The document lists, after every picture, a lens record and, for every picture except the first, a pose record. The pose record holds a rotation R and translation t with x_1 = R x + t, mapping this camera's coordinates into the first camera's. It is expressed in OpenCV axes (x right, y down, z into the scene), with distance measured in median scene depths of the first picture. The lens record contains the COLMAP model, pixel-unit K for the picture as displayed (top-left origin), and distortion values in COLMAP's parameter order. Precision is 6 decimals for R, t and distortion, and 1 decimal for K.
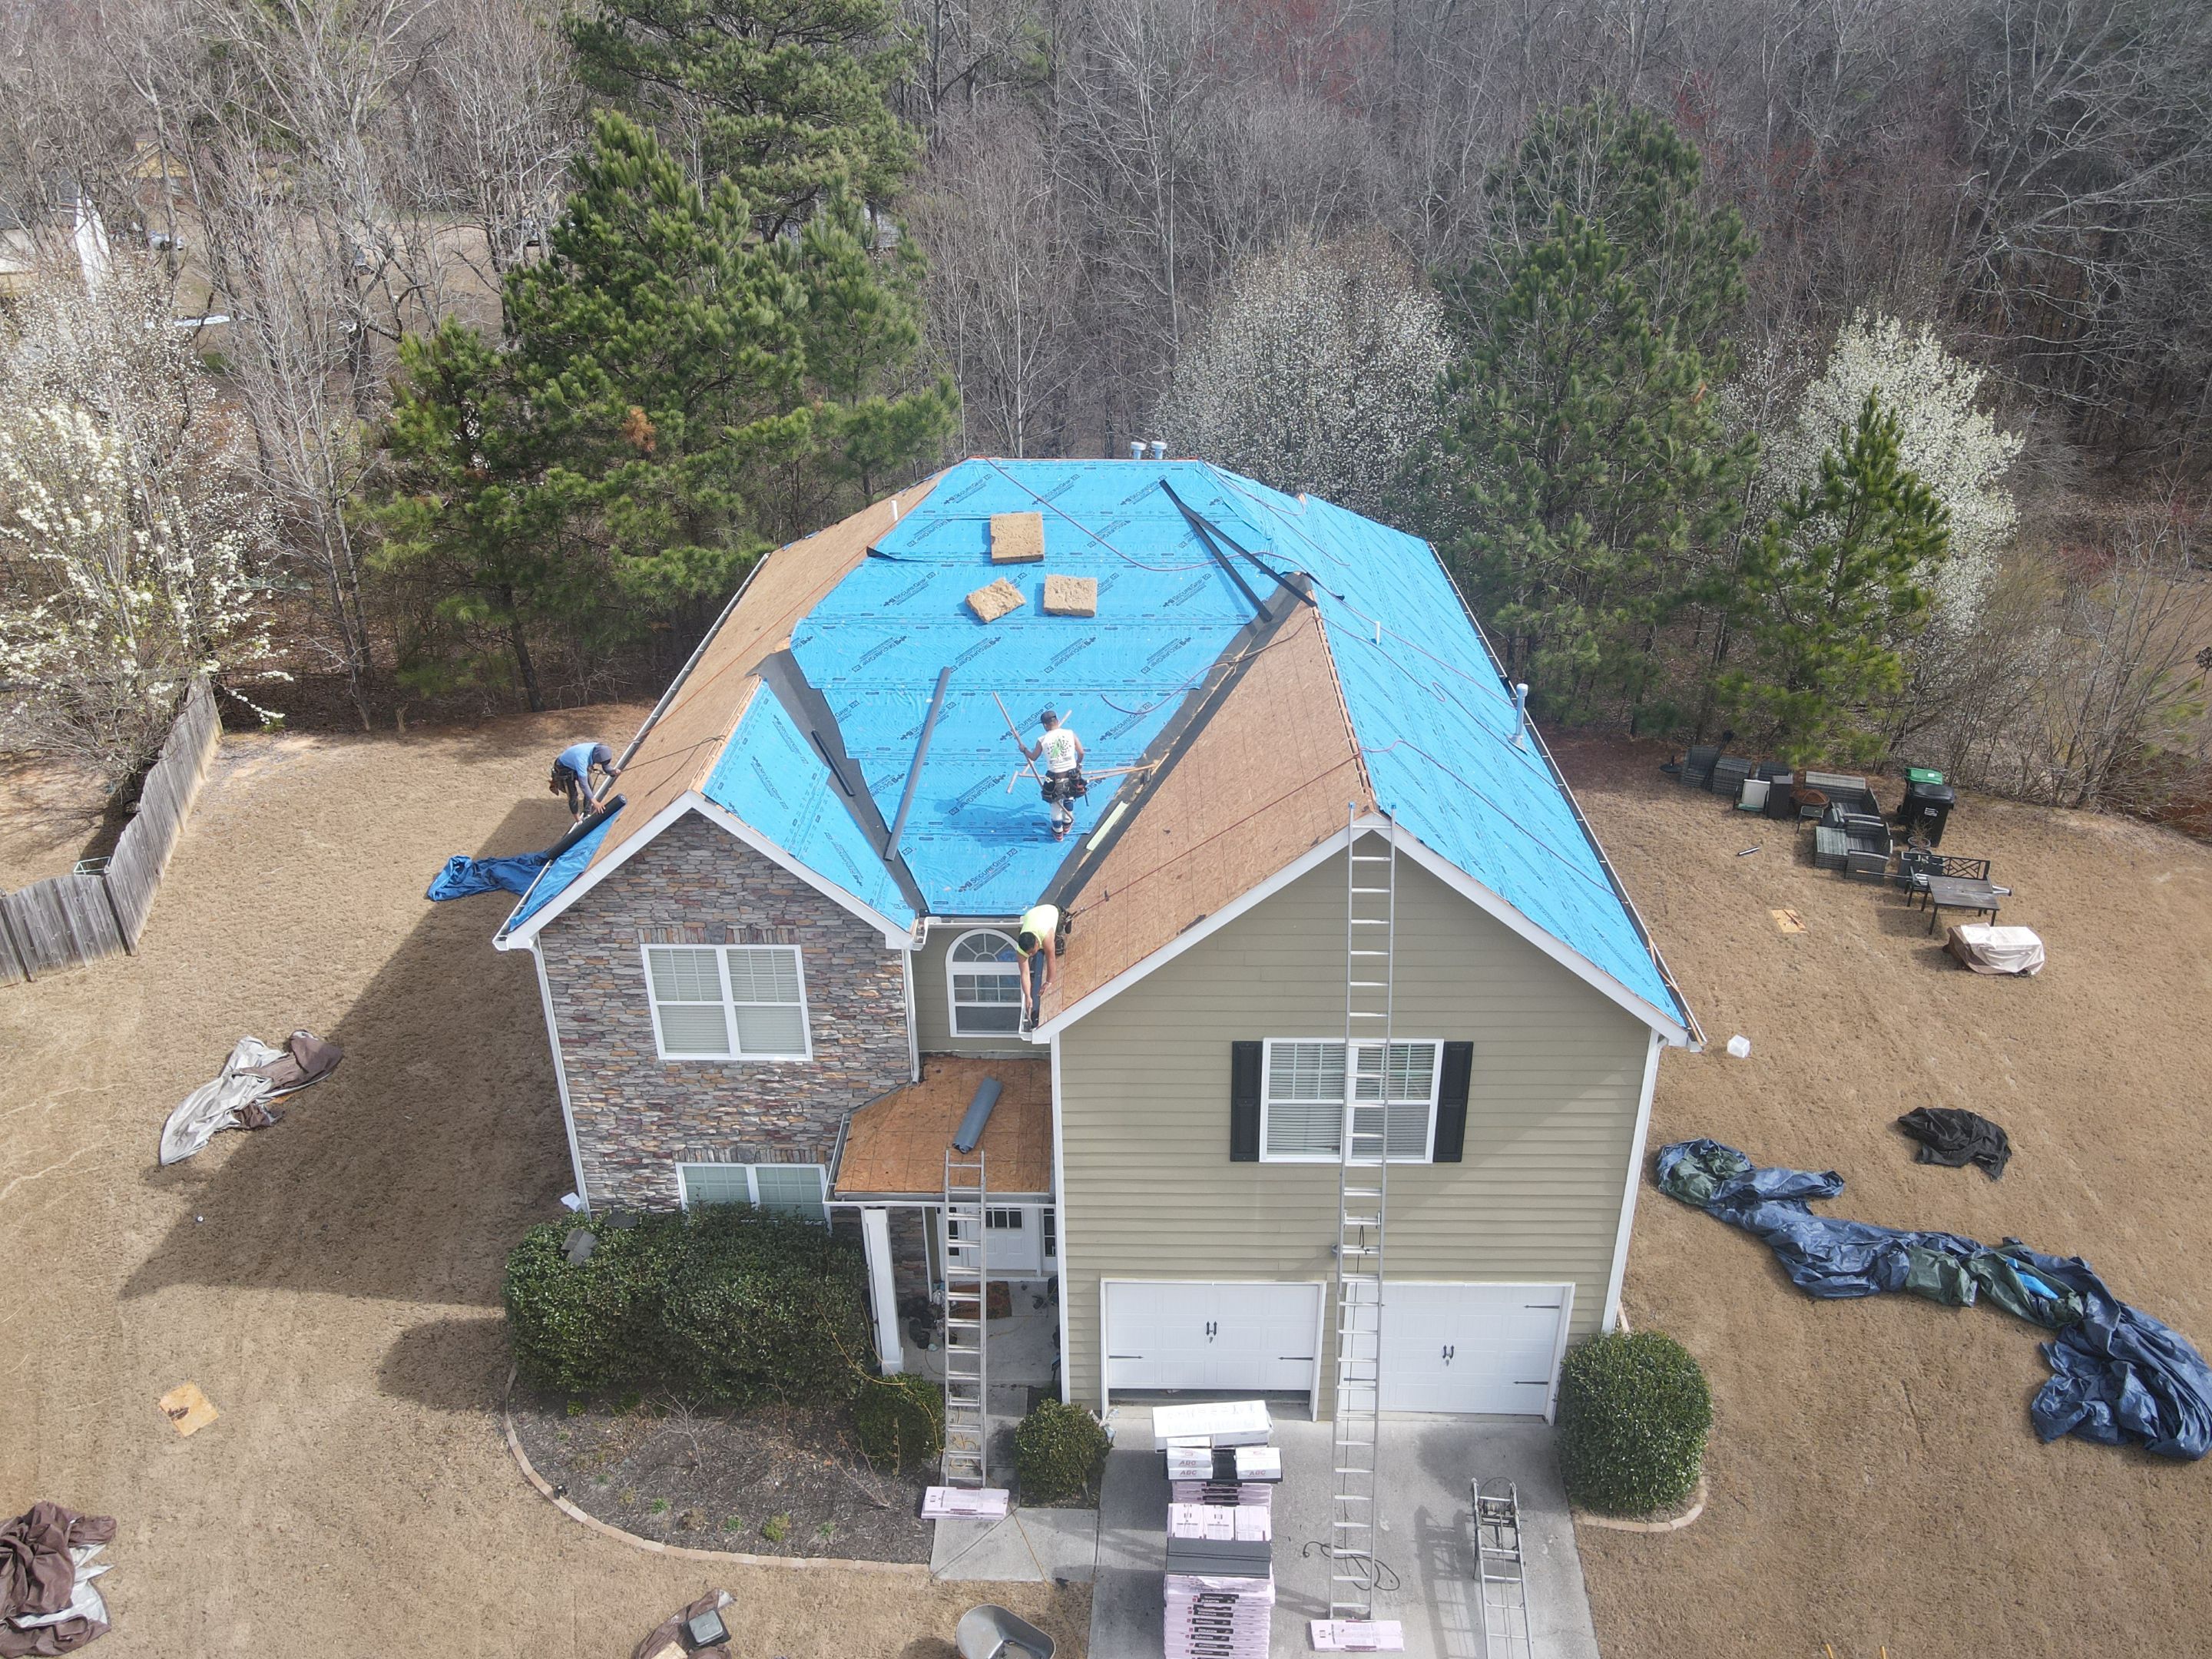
lens RADIAL K [[1611.6, 0, 1094.2], [0, 1611.6, 841.6], [0, 0, 1]] dist [-0.009001, 0.042109]
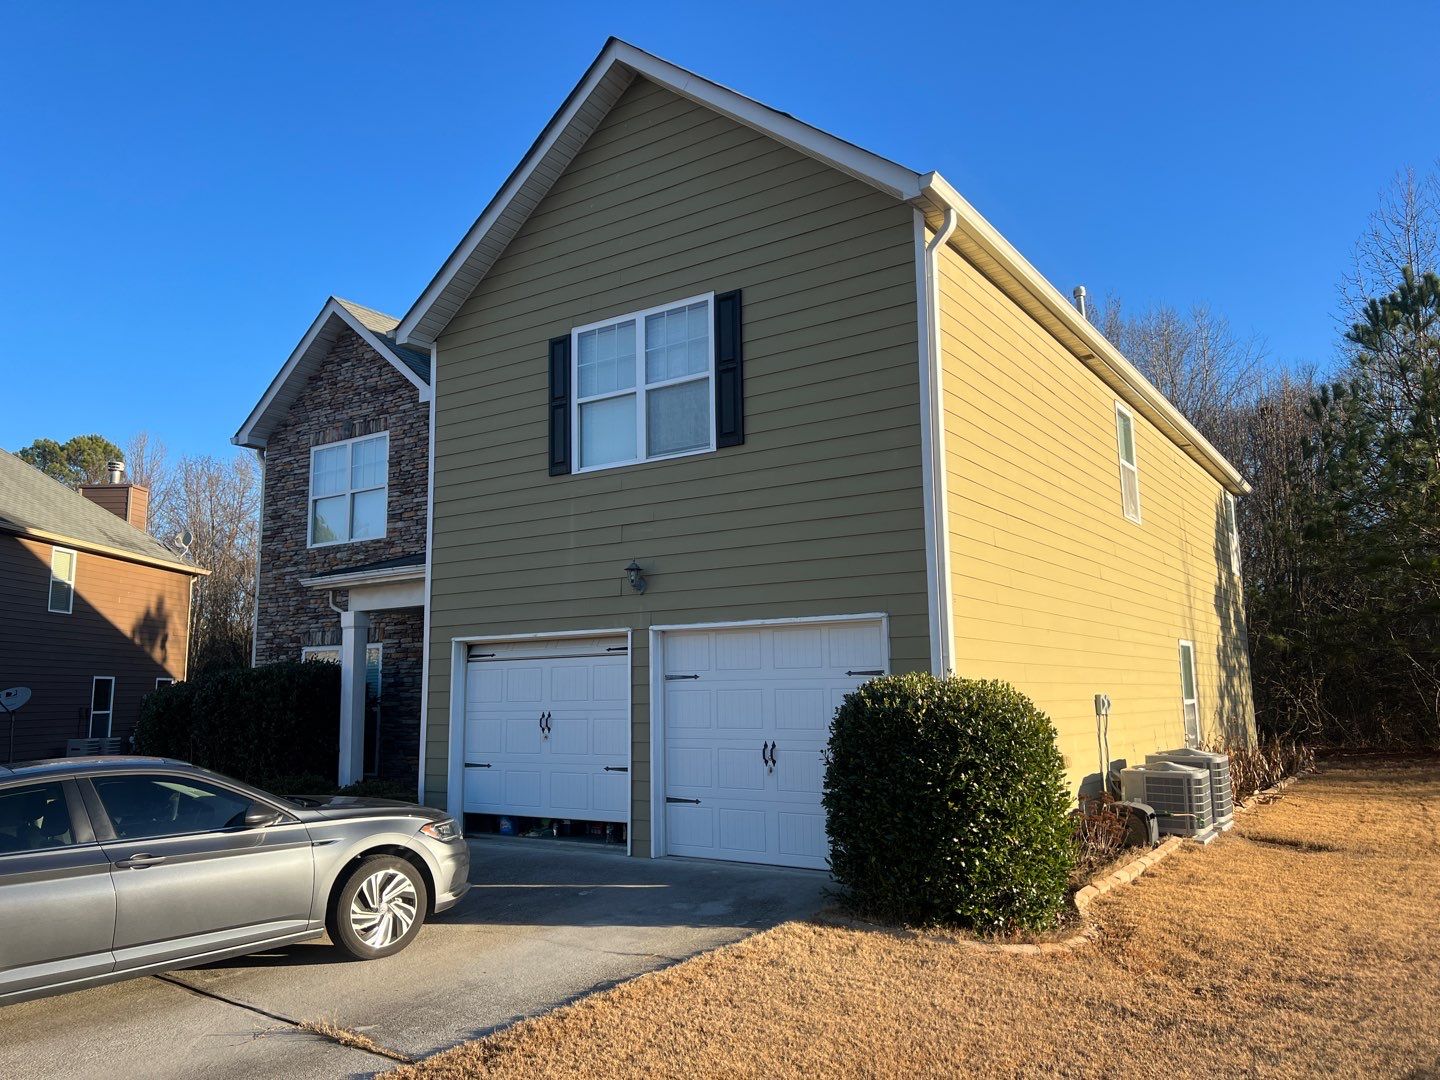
lens RADIAL K [[1085.1, 0, 720.0], [0, 1085.1, 540.0], [0, 0, 1]] dist [0.038160, -0.002490]
pose [[0.845275, -0.075660, -0.528948, 0.311808], [-0.239899, 0.830807, -0.502203, 0.321906], [0.477451, 0.551393, 0.684110, 0.364554]]
